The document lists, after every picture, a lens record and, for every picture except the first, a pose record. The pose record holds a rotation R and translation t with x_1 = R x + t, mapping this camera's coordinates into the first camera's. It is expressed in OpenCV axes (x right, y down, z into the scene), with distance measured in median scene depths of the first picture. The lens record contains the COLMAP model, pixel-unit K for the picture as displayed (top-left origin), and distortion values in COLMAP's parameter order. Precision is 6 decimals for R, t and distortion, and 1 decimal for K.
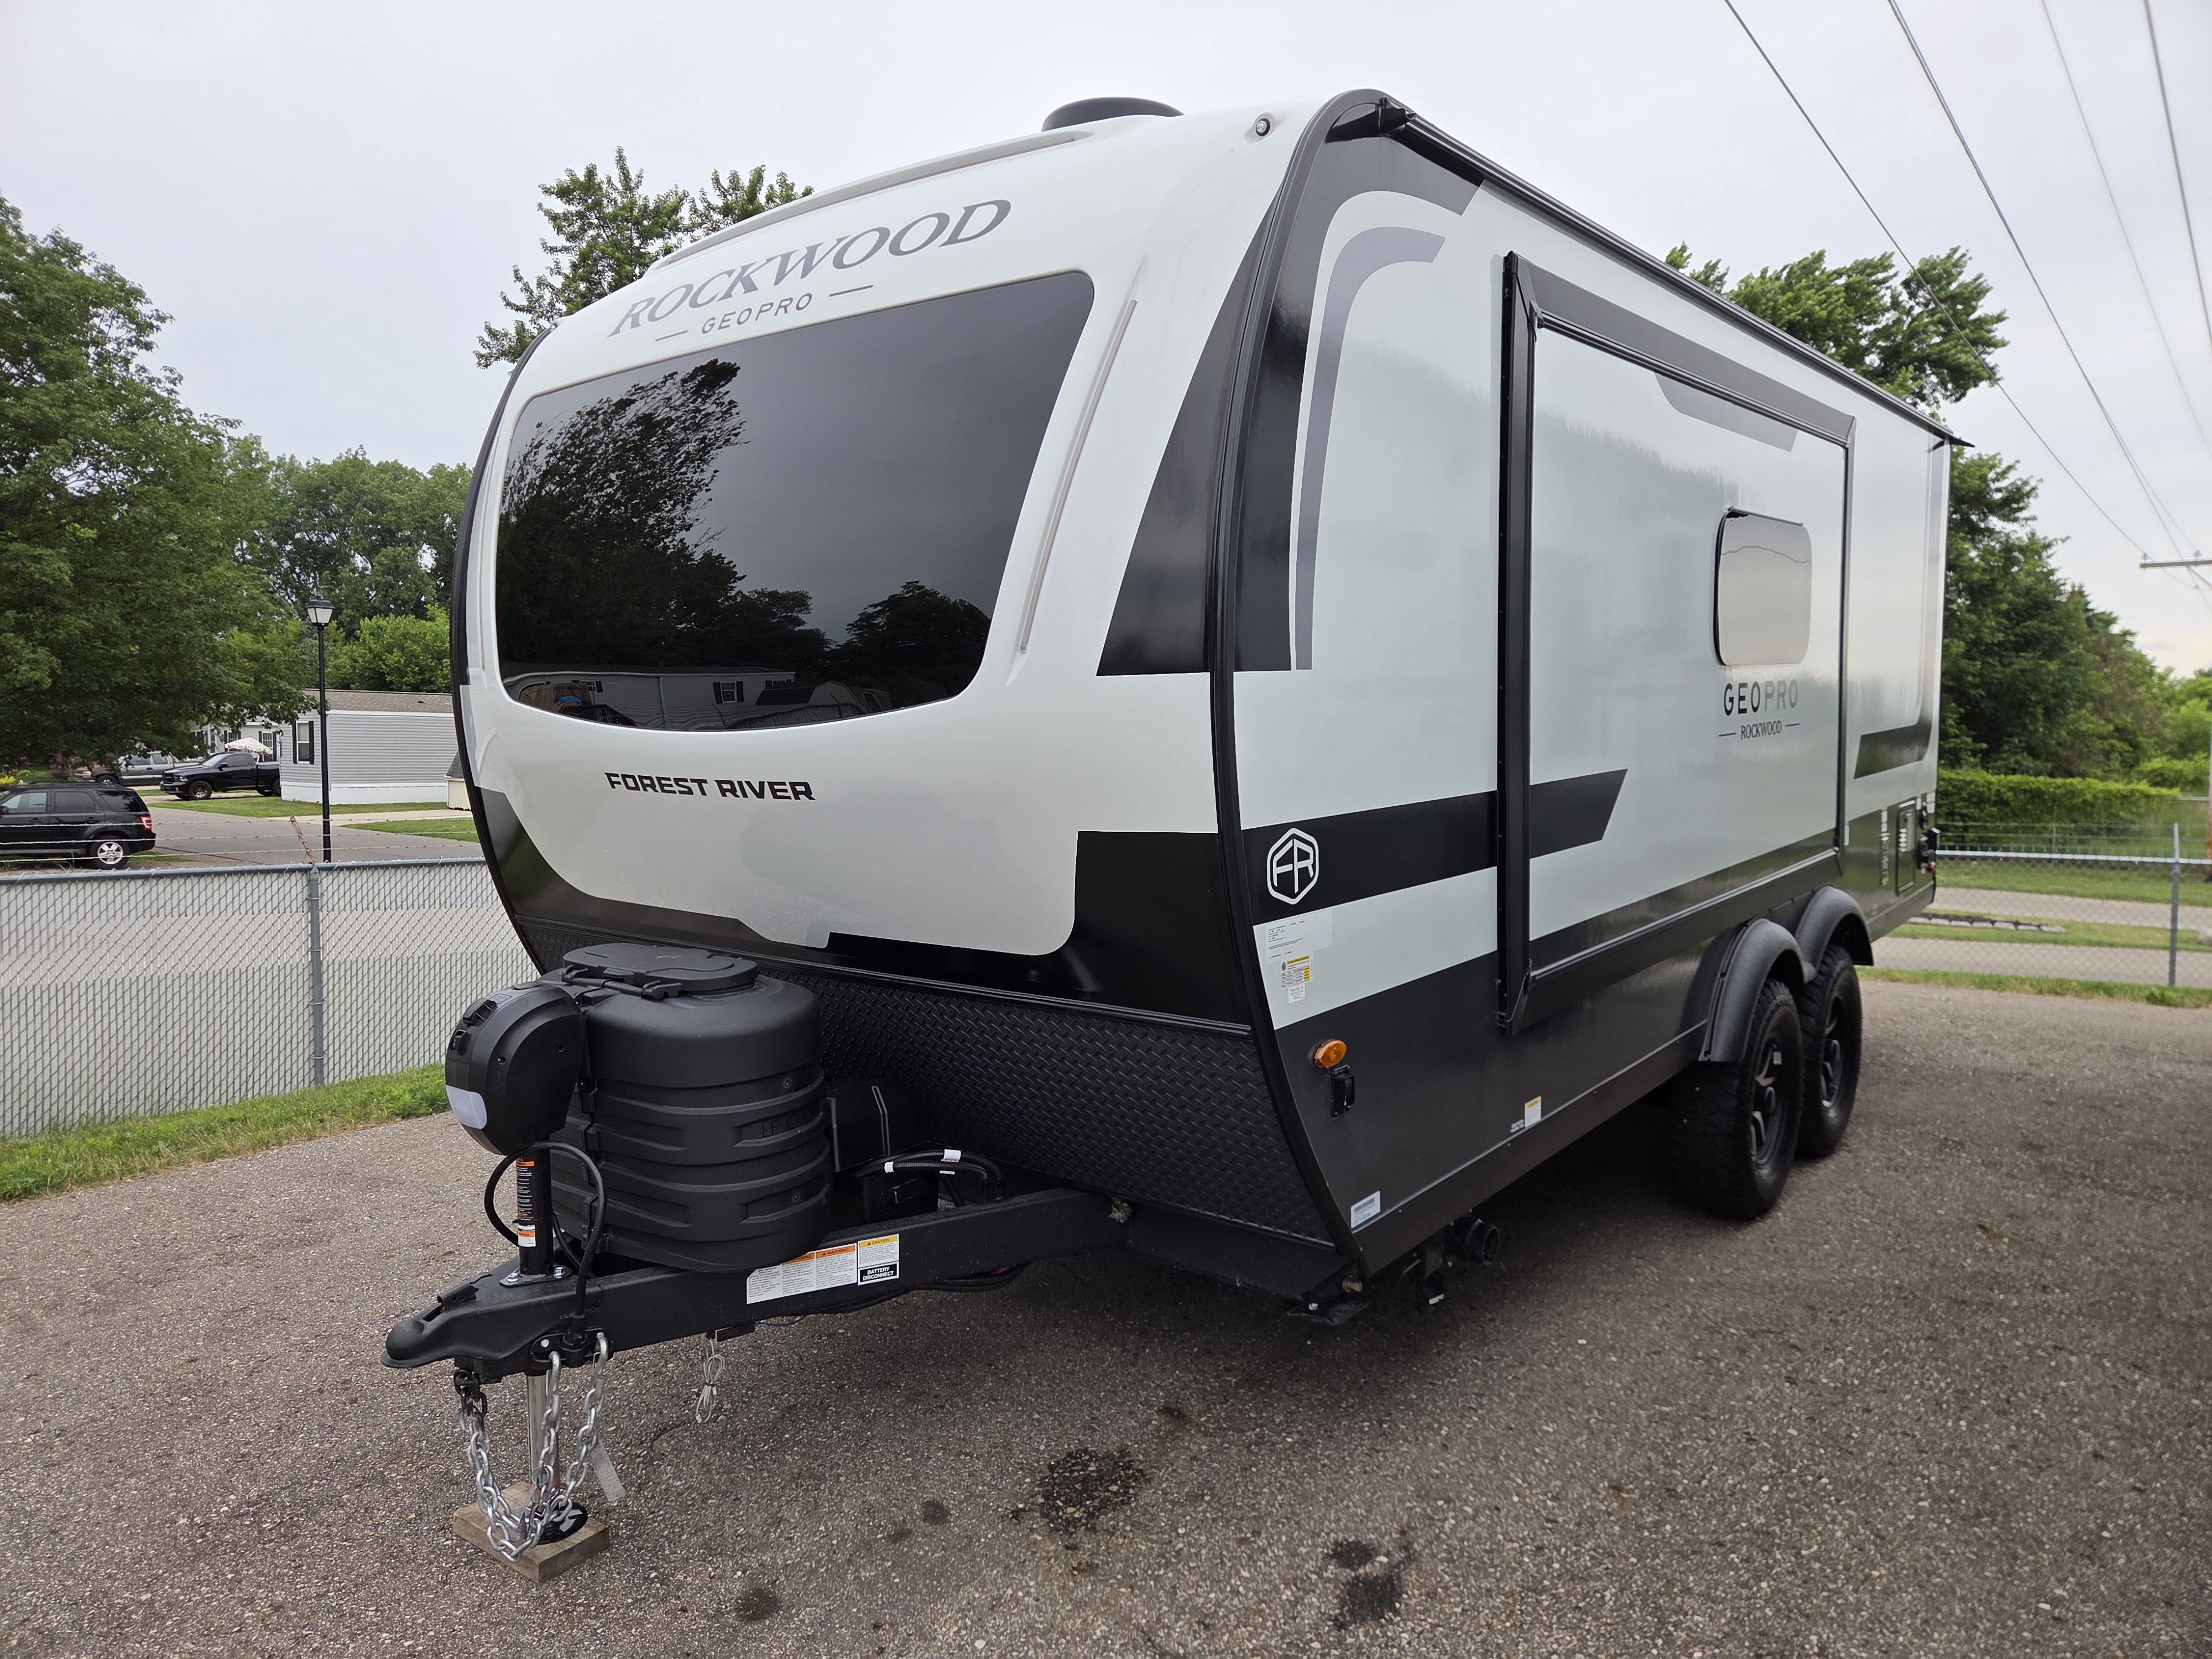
lens RADIAL K [[1520.4, 0, 1106.0], [0, 1520.4, 829.5], [0, 0, 1]] dist [0.042984, -0.001990]
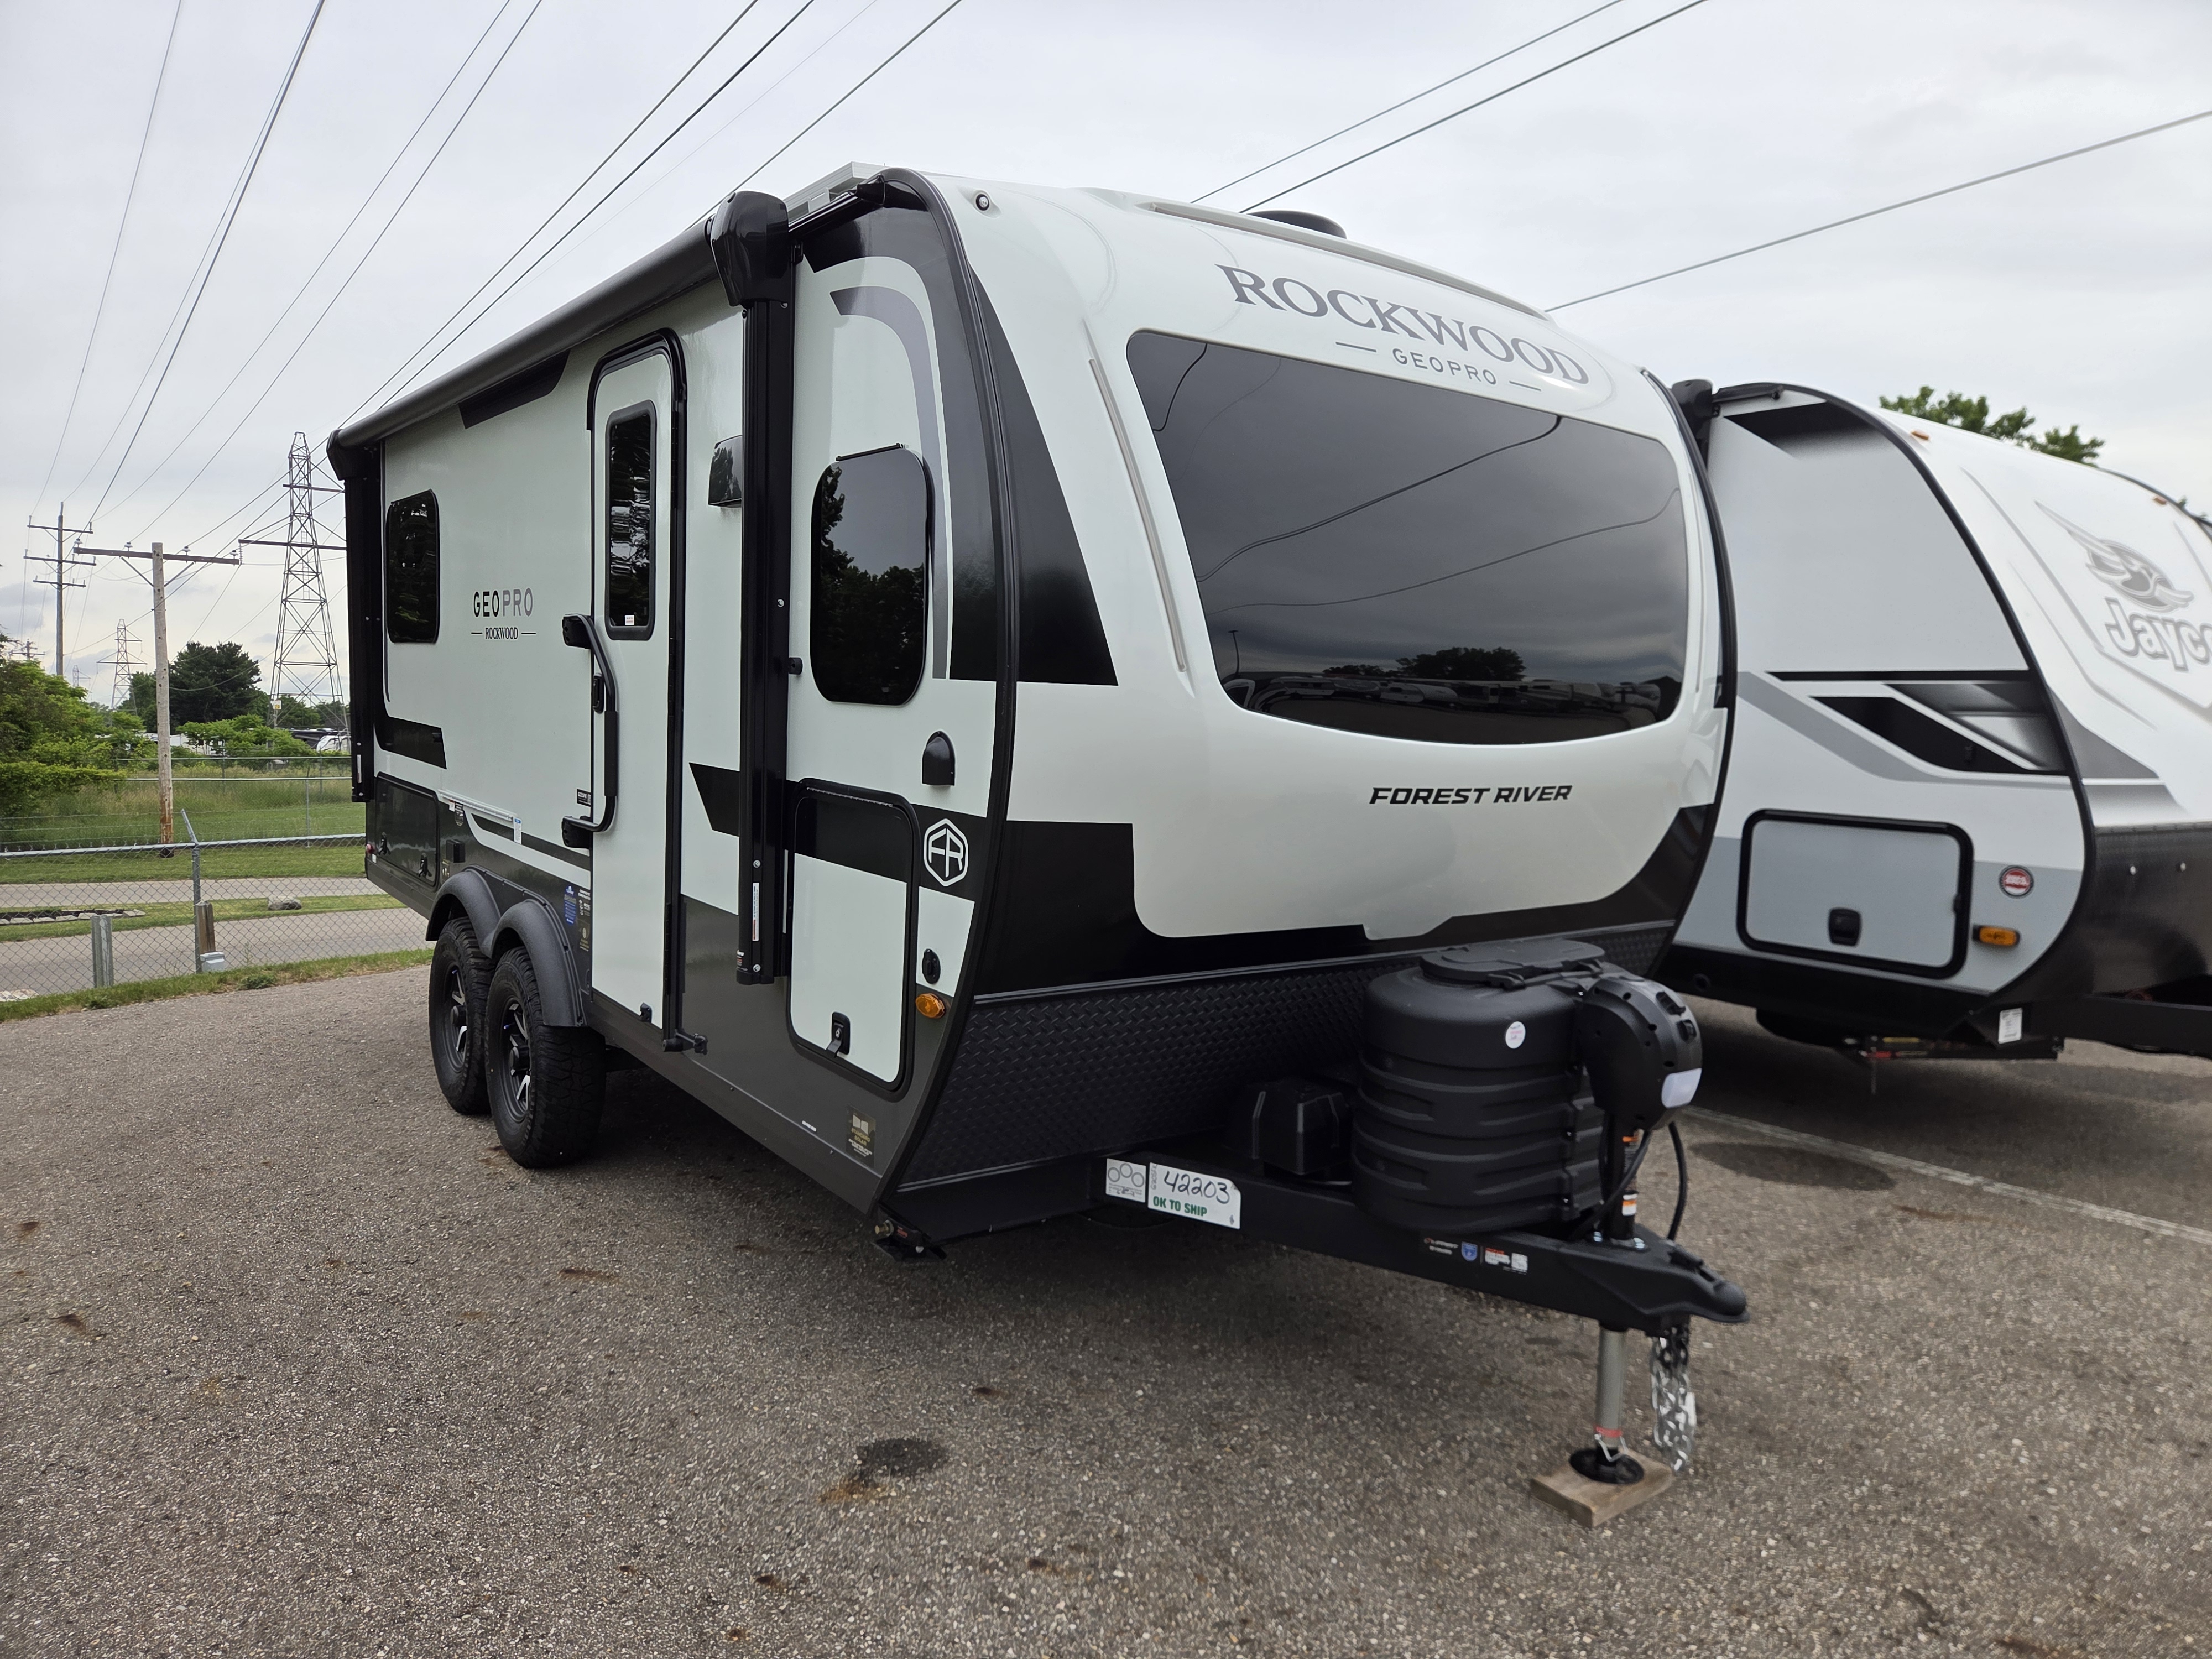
lens RADIAL K [[1520.4, 0, 1106.0], [0, 1520.4, 829.5], [0, 0, 1]] dist [0.042984, -0.001990]
pose [[0.290789, -0.067231, 0.954422, -0.167258], [0.055044, 0.997052, 0.053463, -0.009226], [-0.955203, 0.036989, 0.293632, 0.111433]]
